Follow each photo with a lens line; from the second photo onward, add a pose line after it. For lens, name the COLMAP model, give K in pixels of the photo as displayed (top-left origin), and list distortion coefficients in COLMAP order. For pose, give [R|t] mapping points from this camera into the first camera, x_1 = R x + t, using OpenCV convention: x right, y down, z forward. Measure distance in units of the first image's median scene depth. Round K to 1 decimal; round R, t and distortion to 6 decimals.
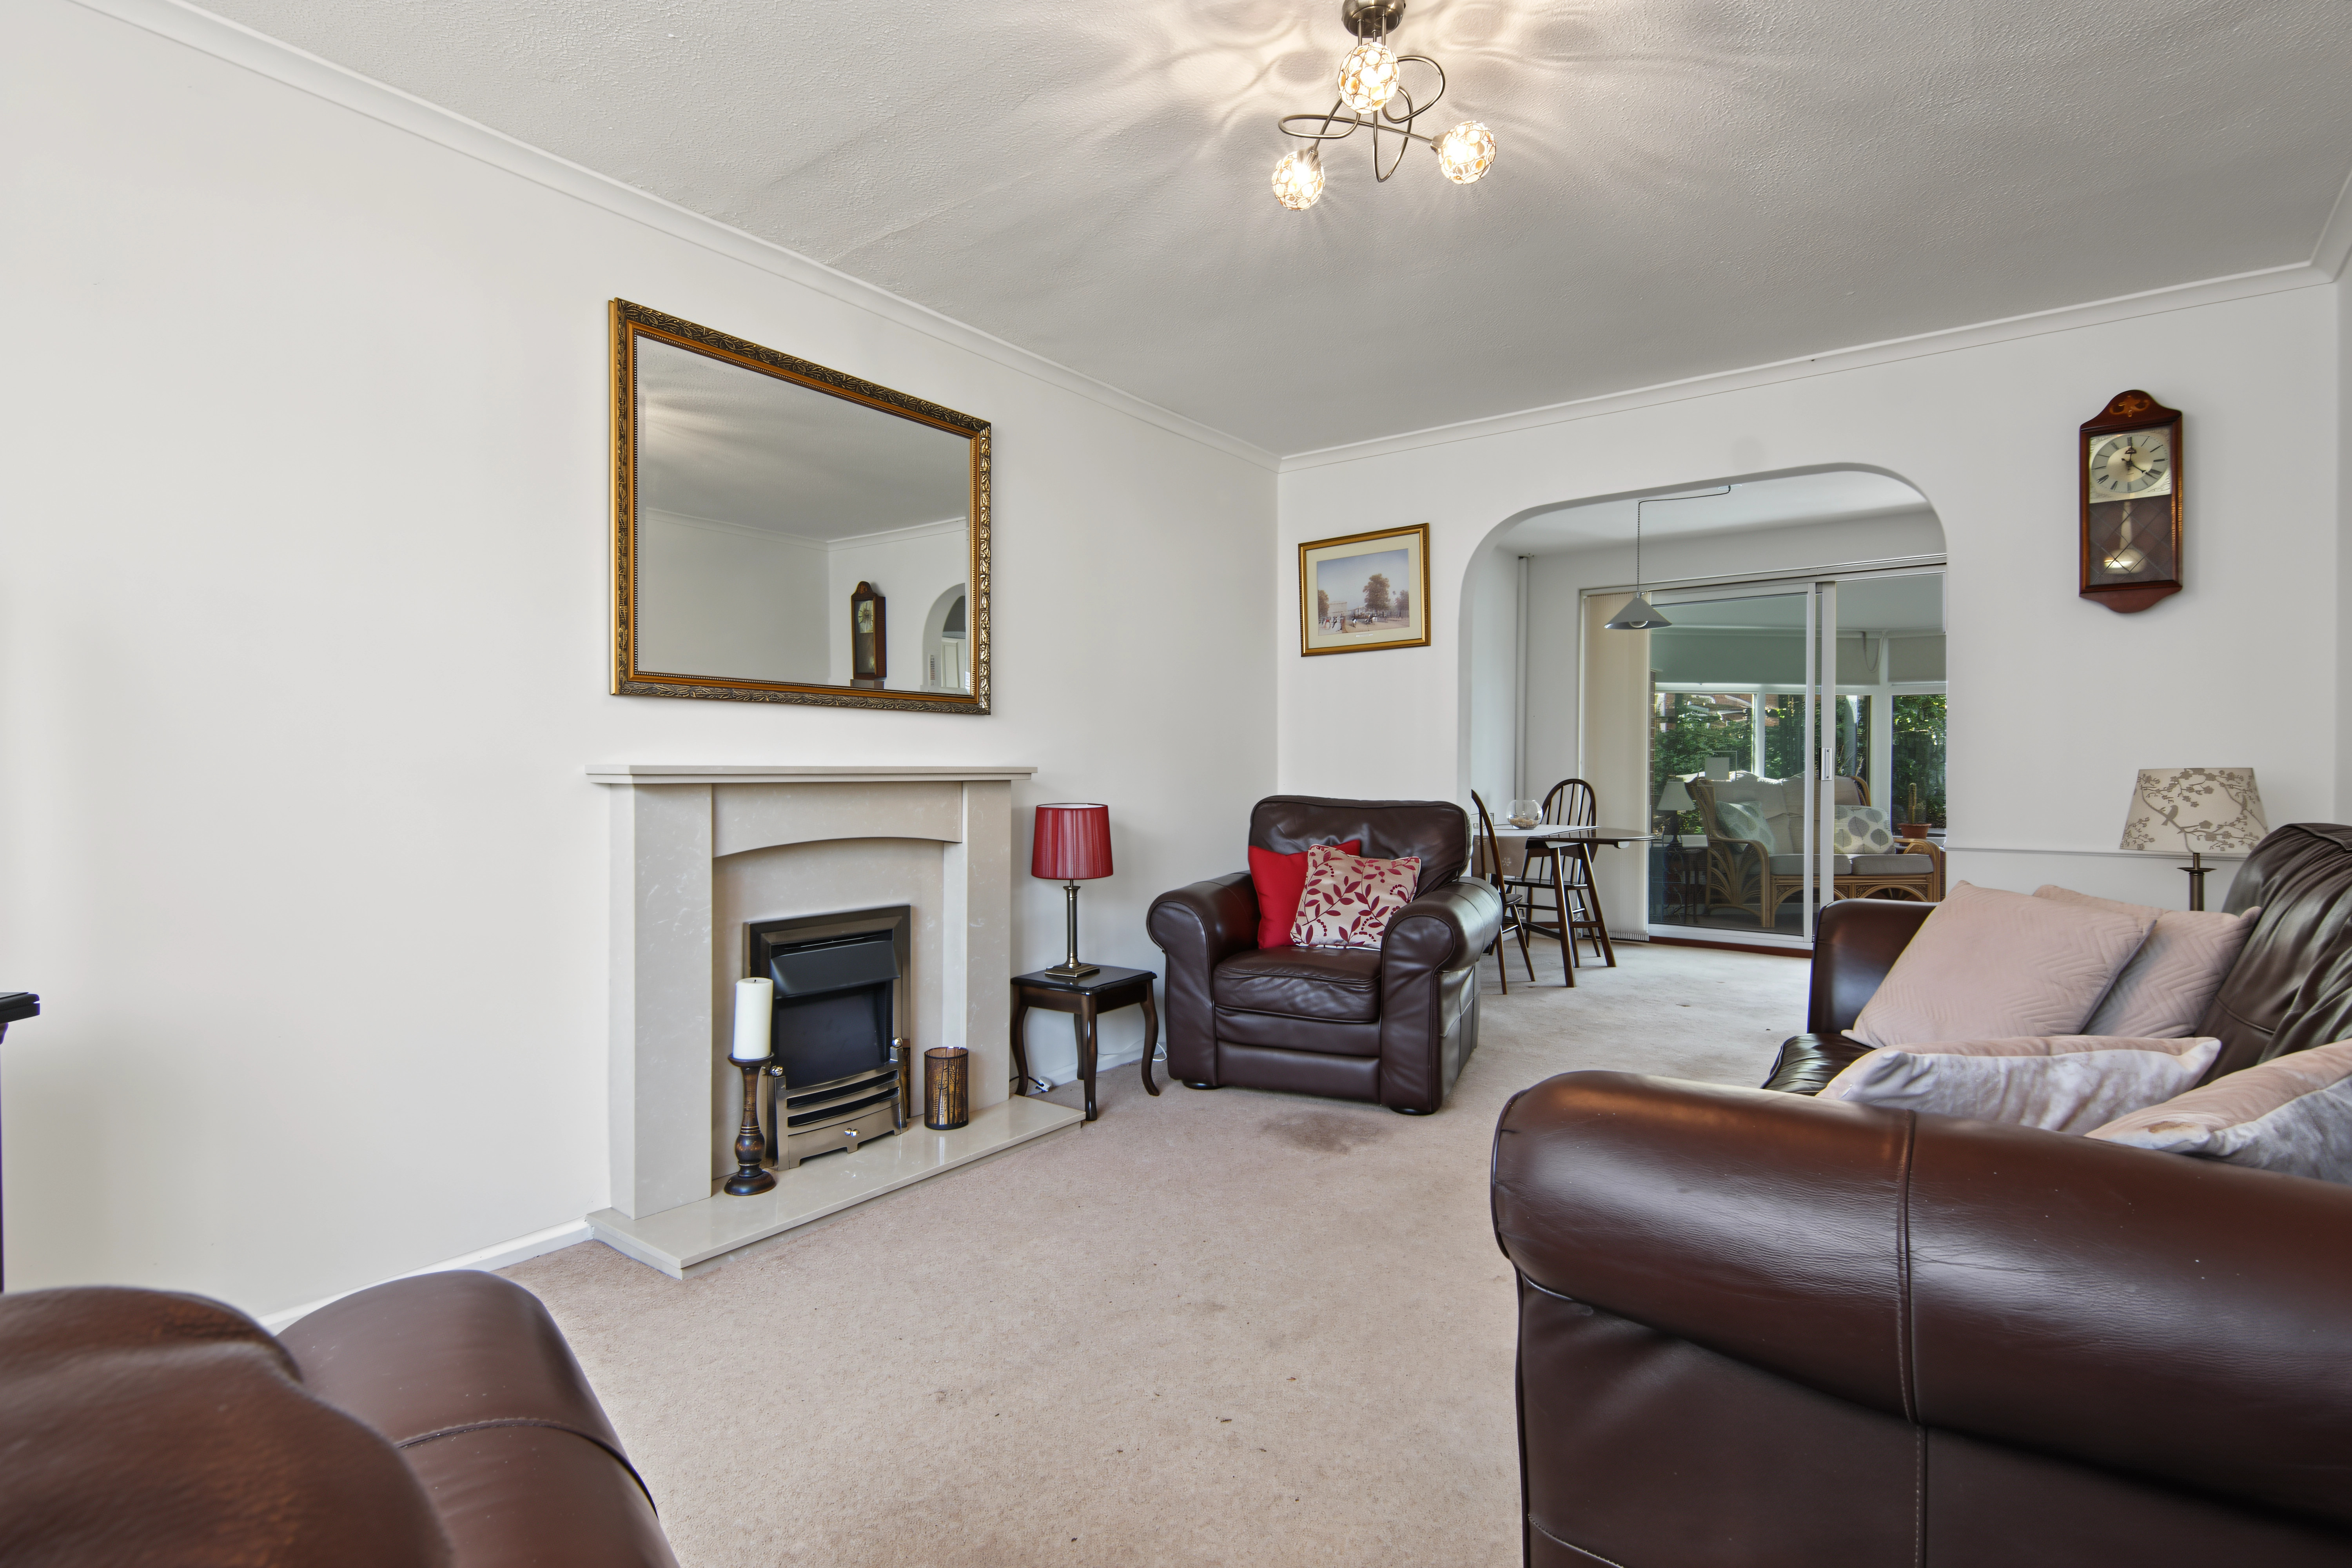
lens RADIAL K [[1128.4, 0, 1129.3], [0, 1128.4, 782.3], [0, 0, 1]] dist [0.010874, -0.008713]
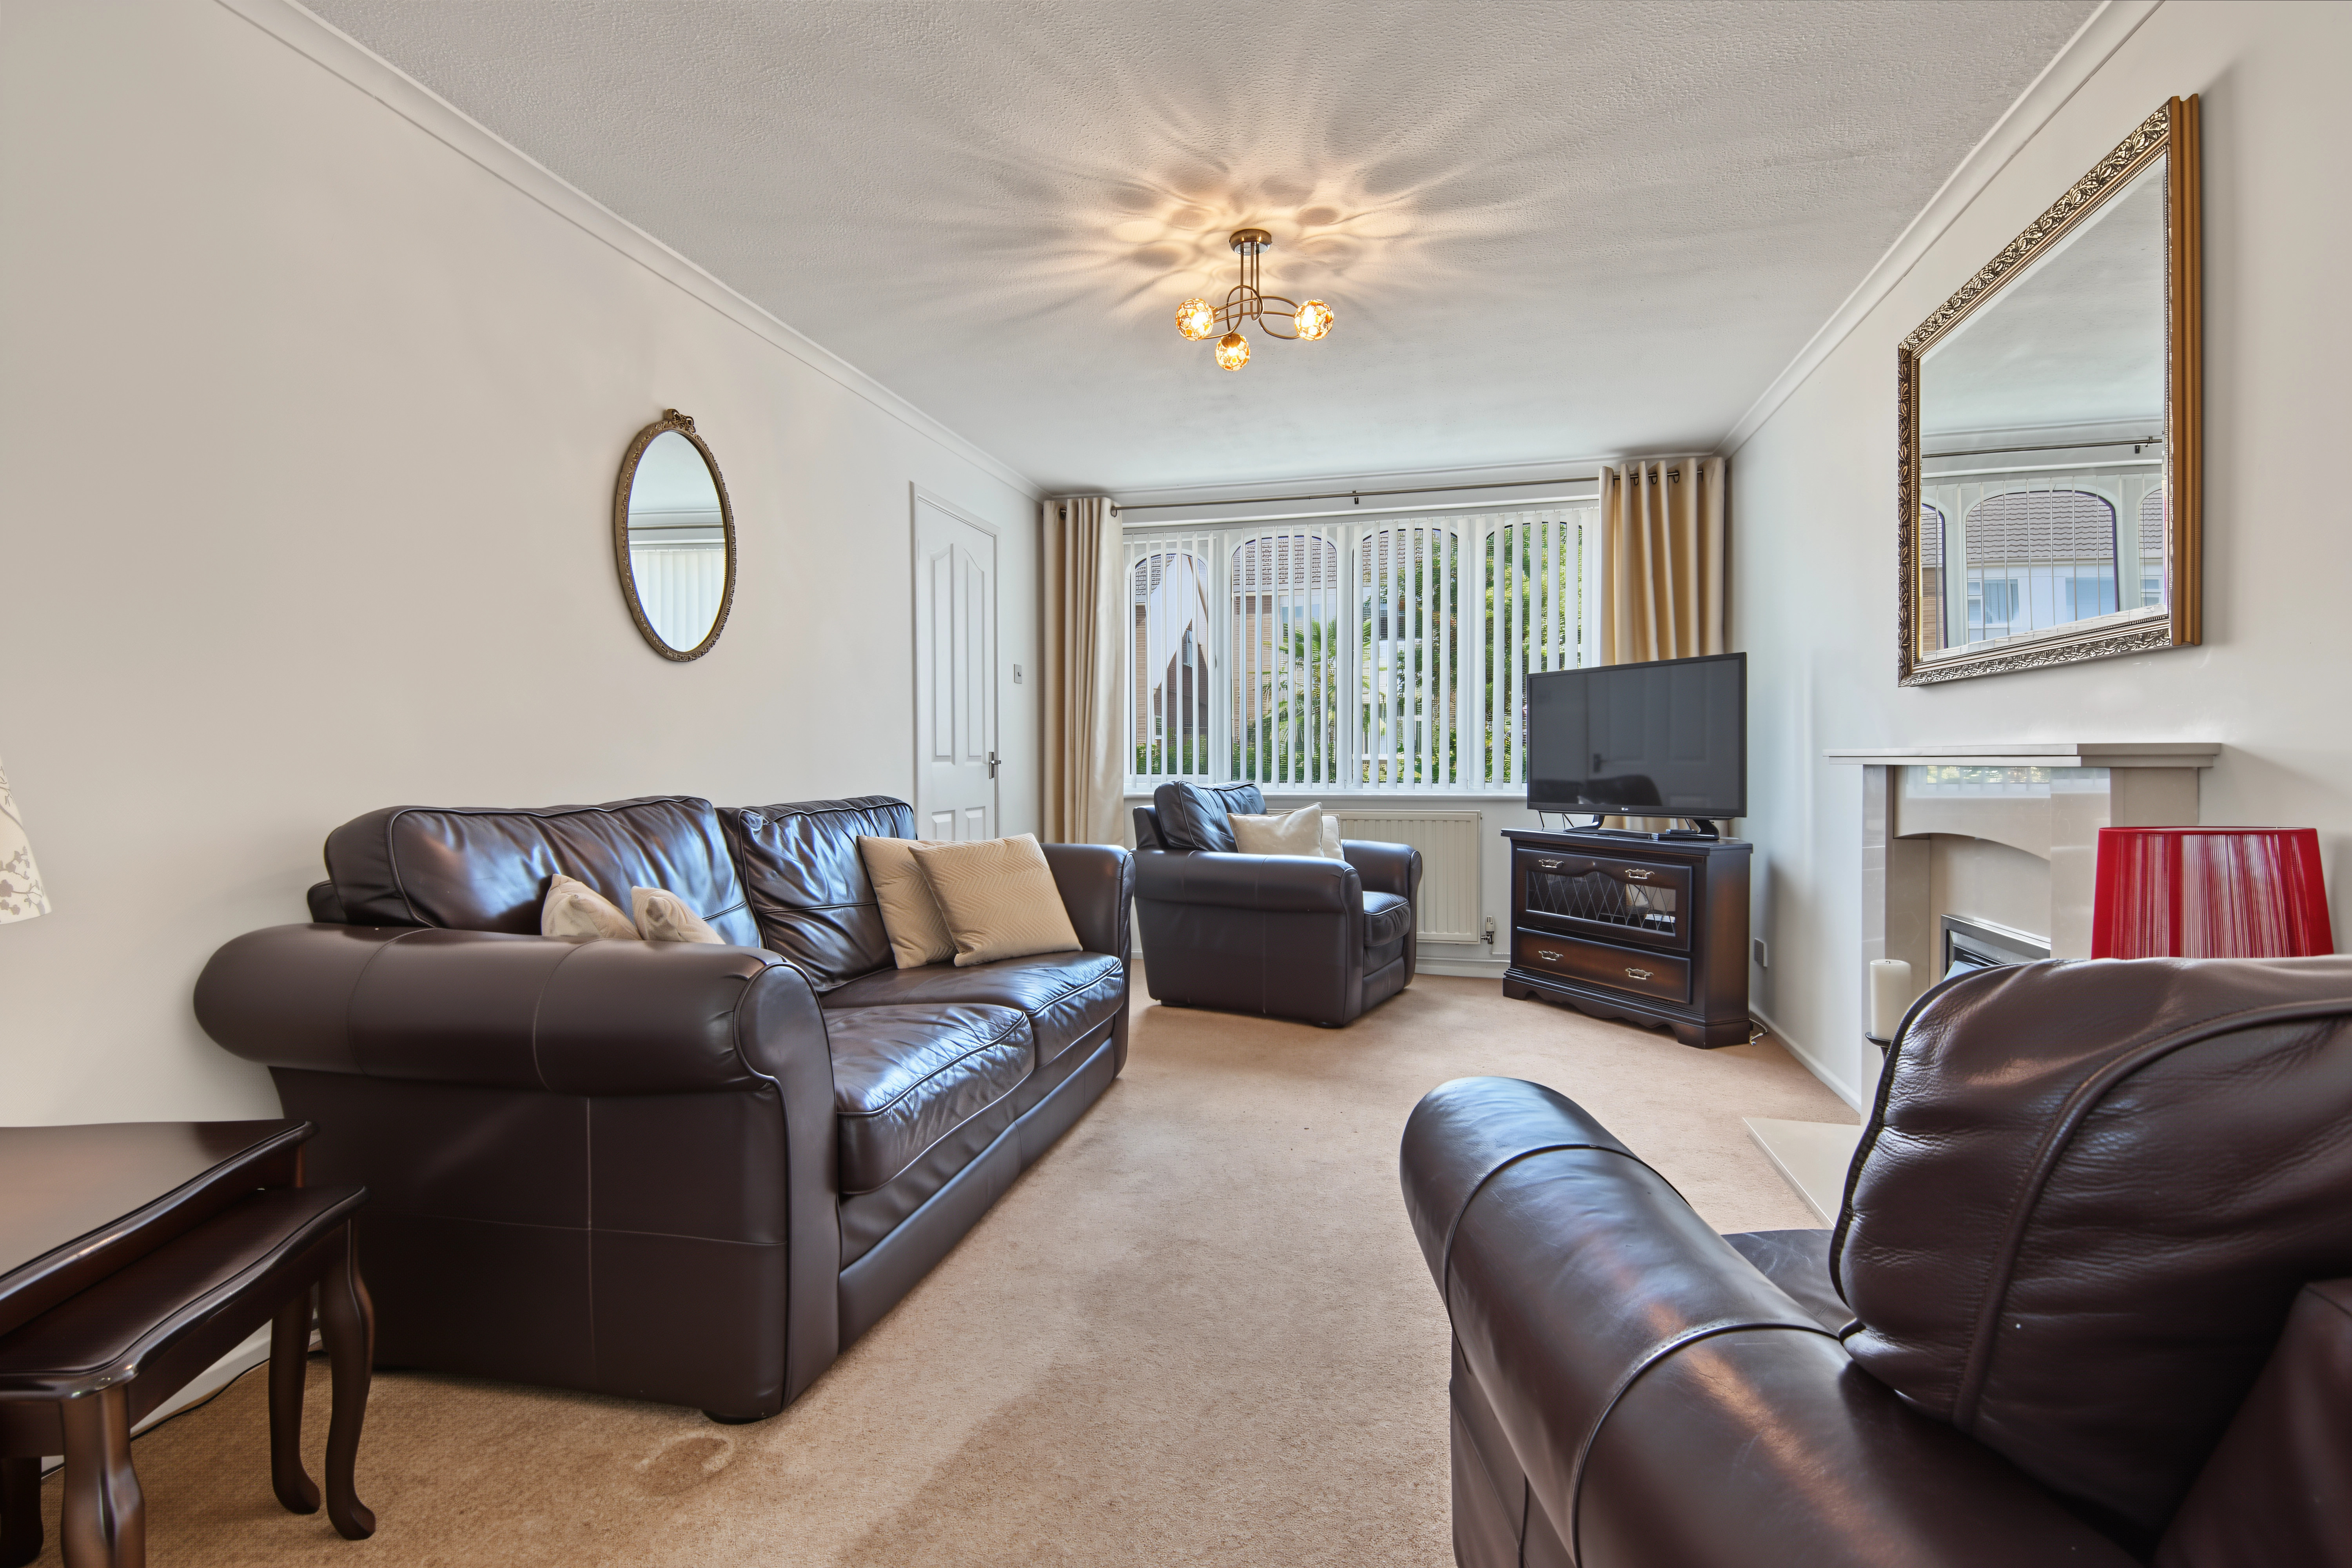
lens RADIAL K [[1128.4, 0, 1164.6], [0, 1128.4, 773.2], [0, 0, 1]] dist [0.010874, -0.008713]
pose [[-0.910433, -0.000493, -0.413656, 0.462767], [-0.005983, 0.999910, 0.011978, -0.000037], [0.413613, 0.013380, -0.910354, 1.147344]]
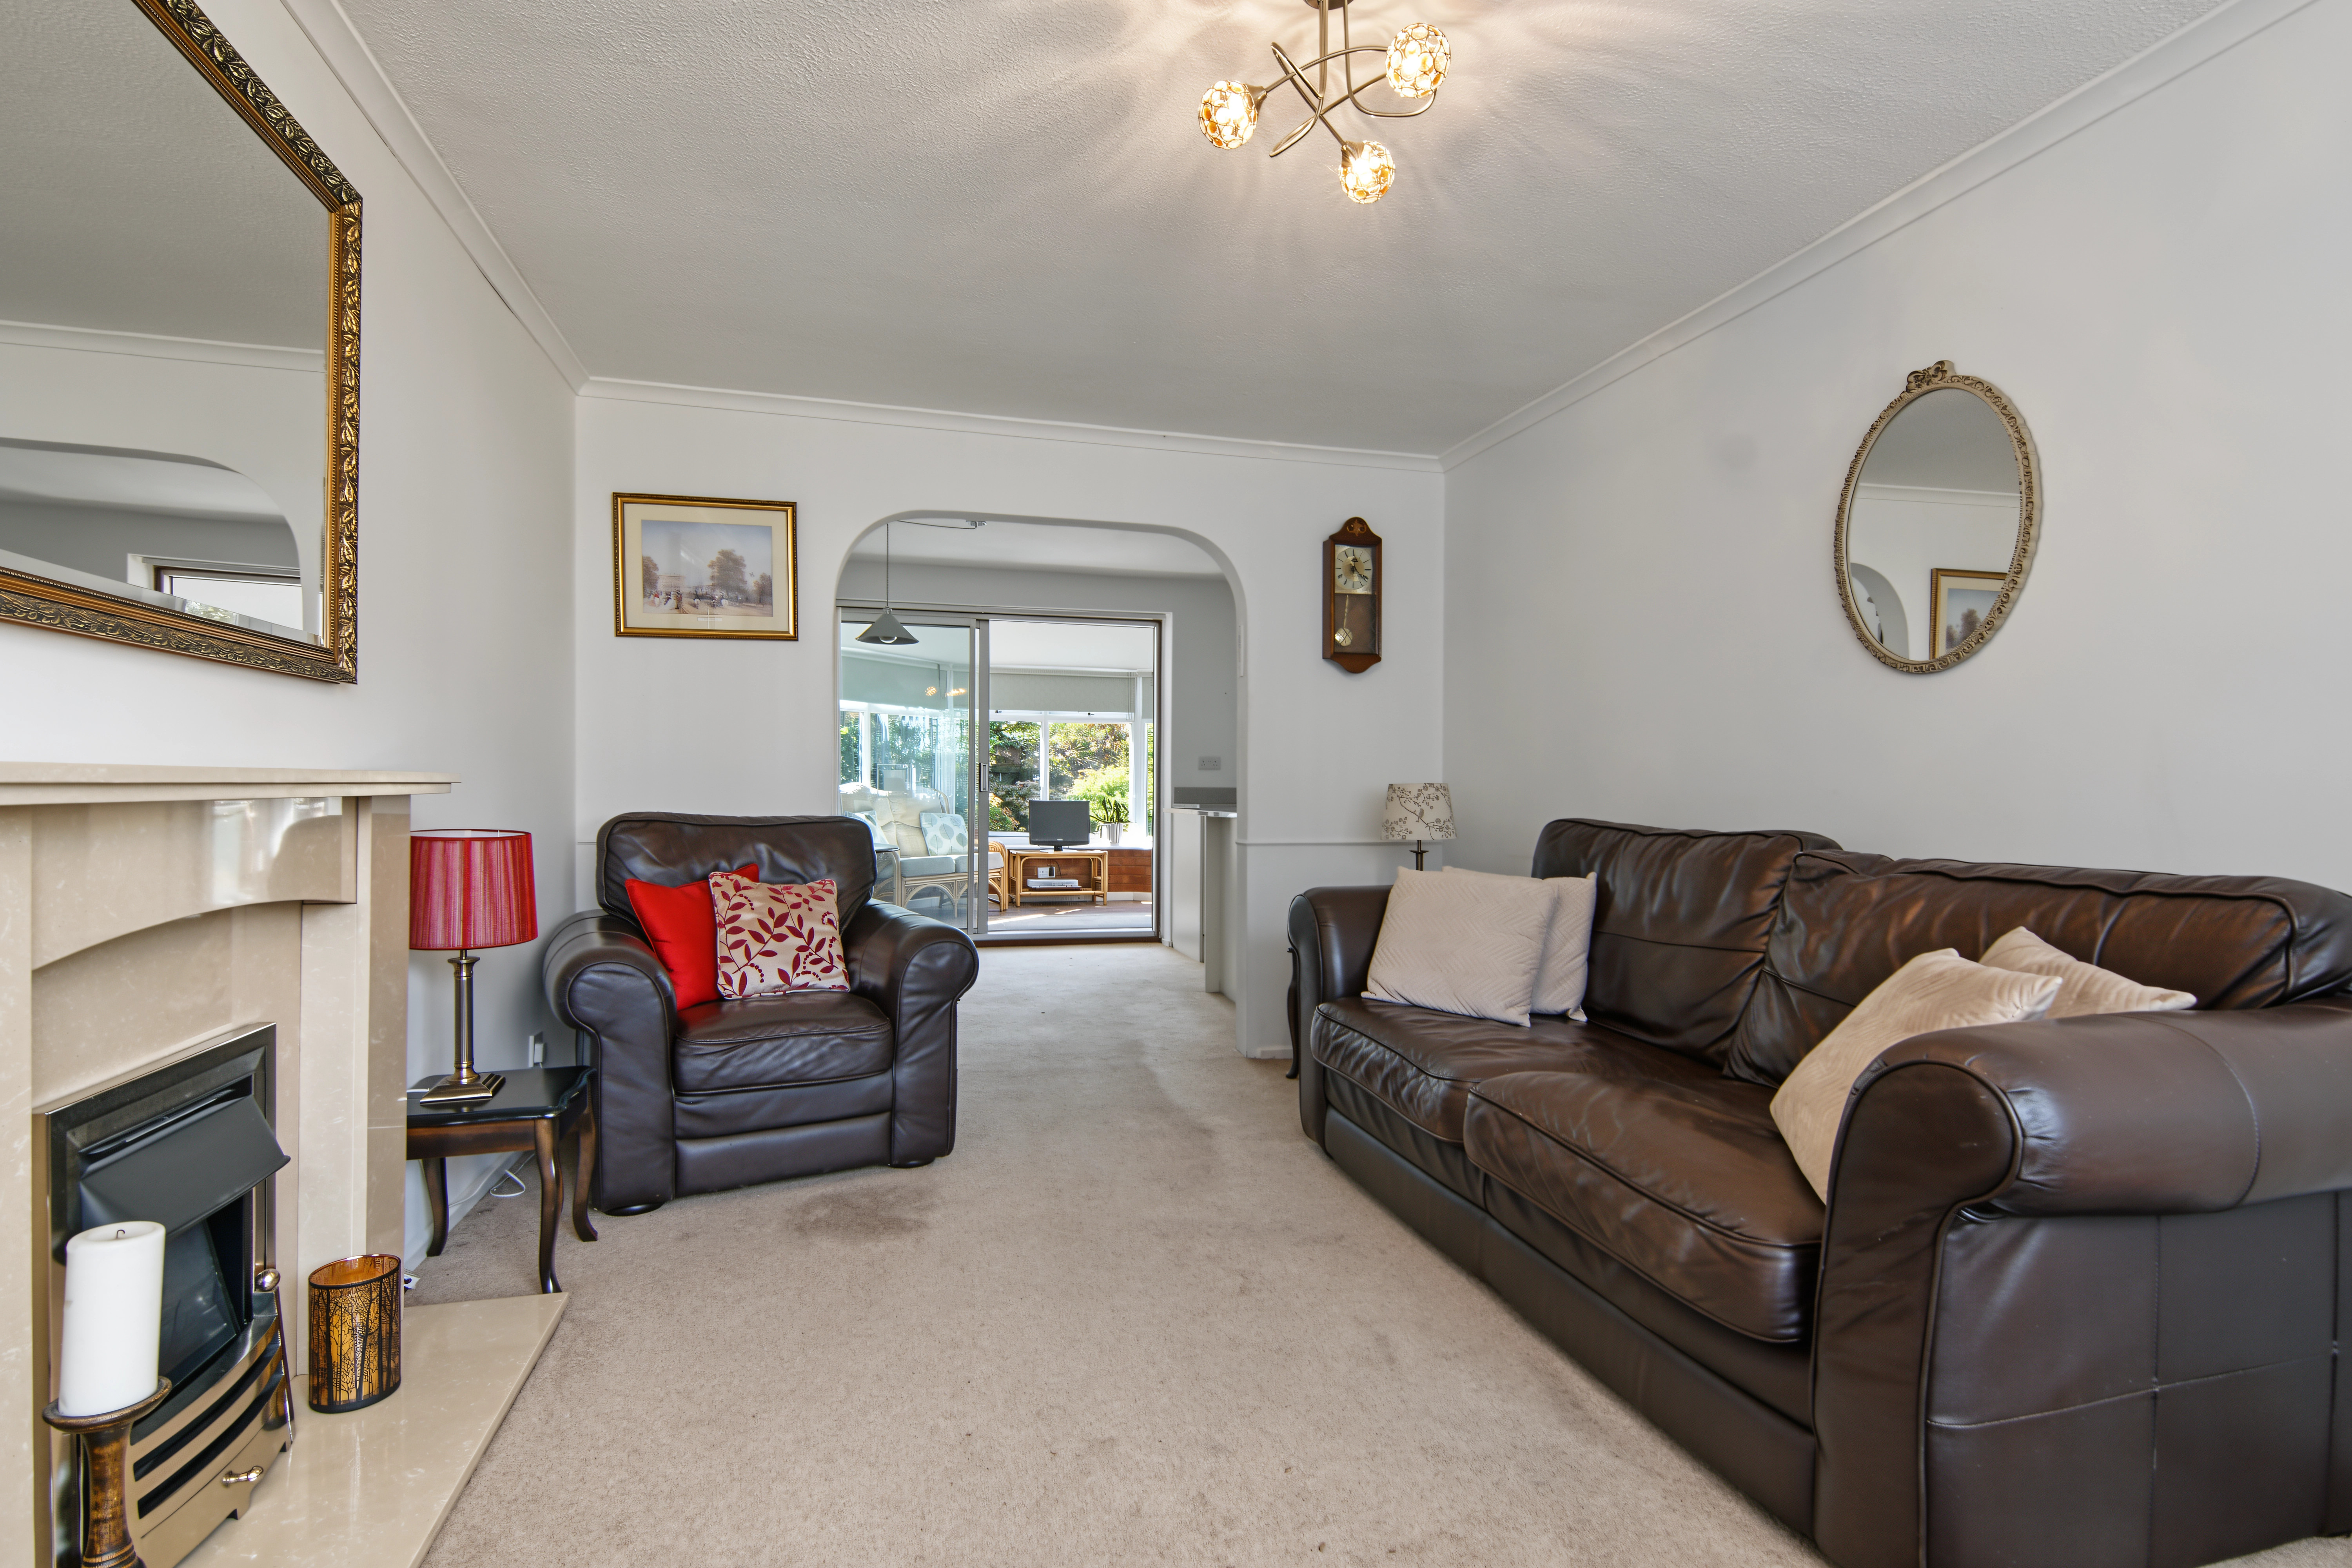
lens RADIAL K [[1128.4, 0, 1182.2], [0, 1128.4, 786.3], [0, 0, 1]] dist [0.010874, -0.008713]
pose [[0.597860, 0.001956, 0.801598, -0.305427], [0.003285, 0.999983, -0.004889, -0.001552], [-0.801594, 0.005556, 0.597843, 0.263991]]
